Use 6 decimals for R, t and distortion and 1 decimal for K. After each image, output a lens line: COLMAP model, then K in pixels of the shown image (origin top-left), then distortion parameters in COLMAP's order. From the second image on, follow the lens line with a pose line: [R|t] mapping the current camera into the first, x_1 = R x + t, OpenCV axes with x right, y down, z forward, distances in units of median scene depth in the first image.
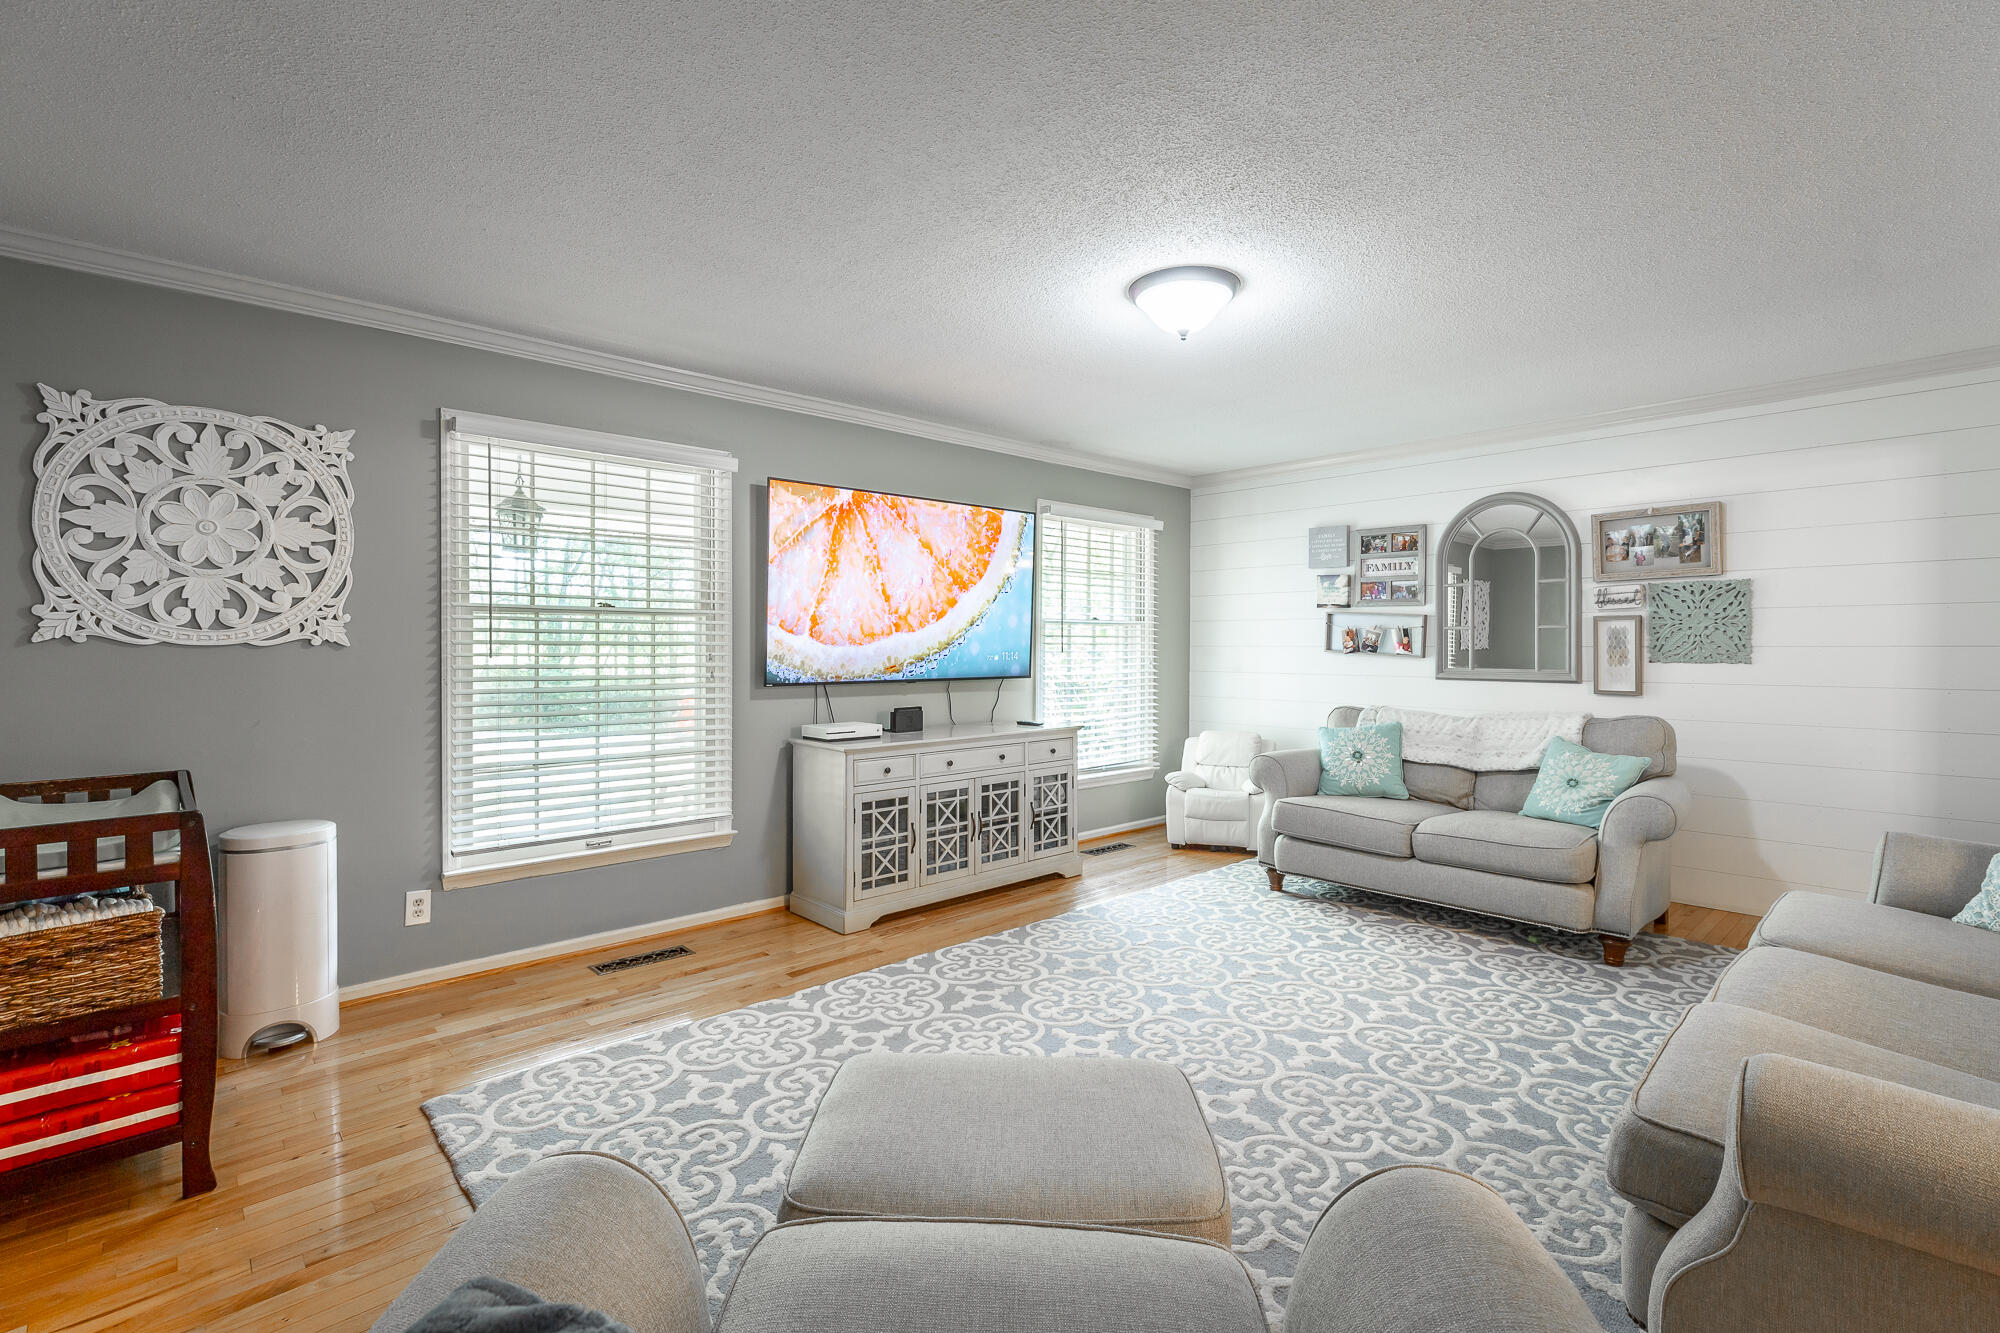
lens RADIAL K [[891.7, 0, 1006.6], [0, 891.7, 653.0], [0, 0, 1]] dist [-0.000453, -0.000056]
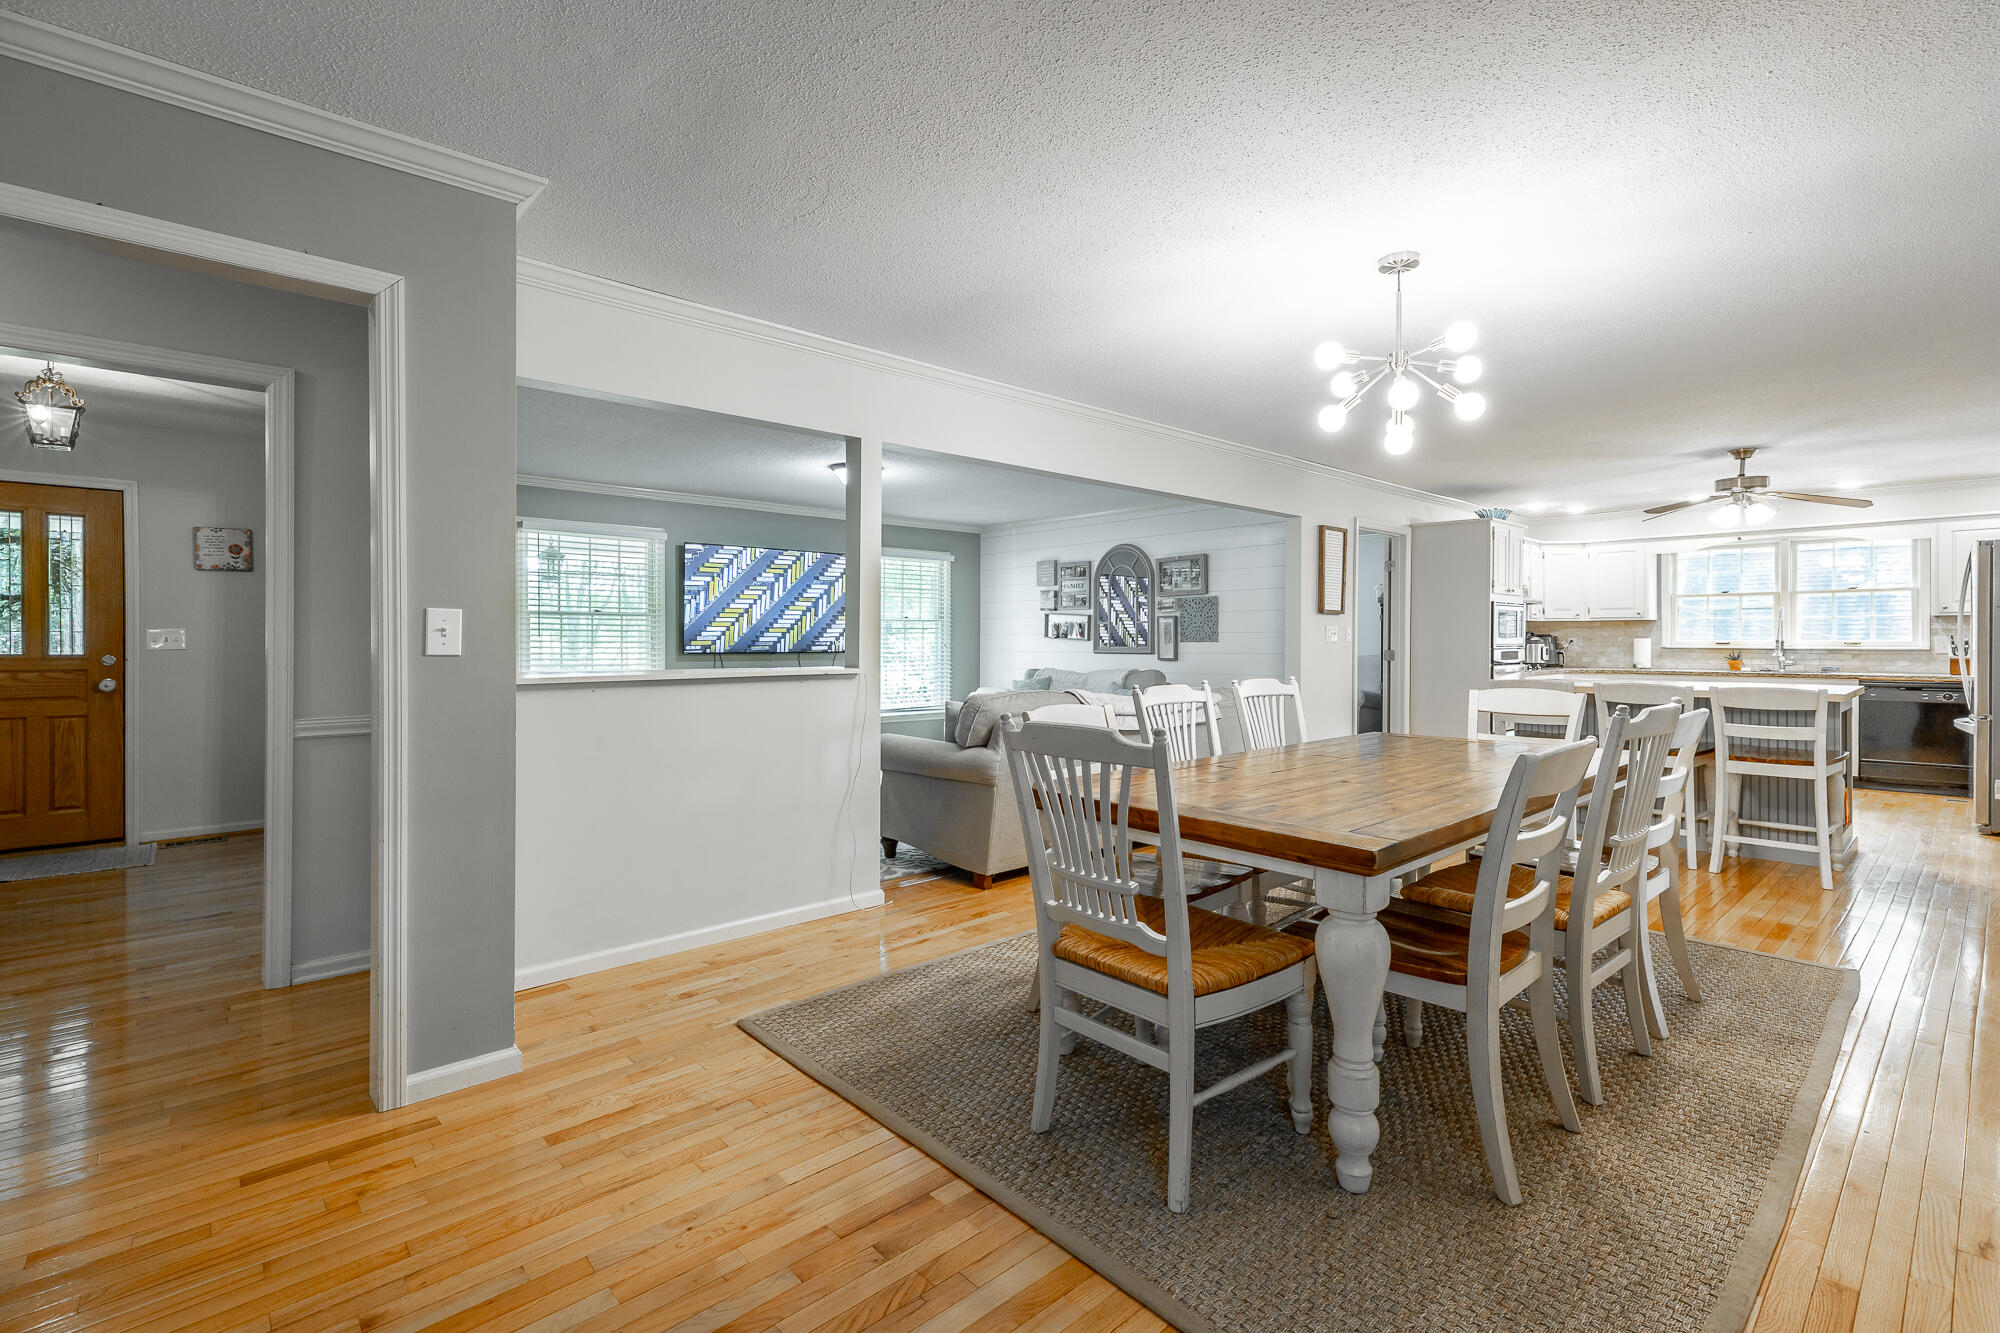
lens RADIAL K [[896.0, 0, 1018.1], [0, 896.0, 645.3], [0, 0, 1]] dist [-0.000536, -0.000212]
pose [[0.999912, -0.000019, -0.013284, 0.400285], [-0.000073, 0.999976, -0.006886, 0.028057], [0.013284, 0.006886, 0.999888, -0.759746]]
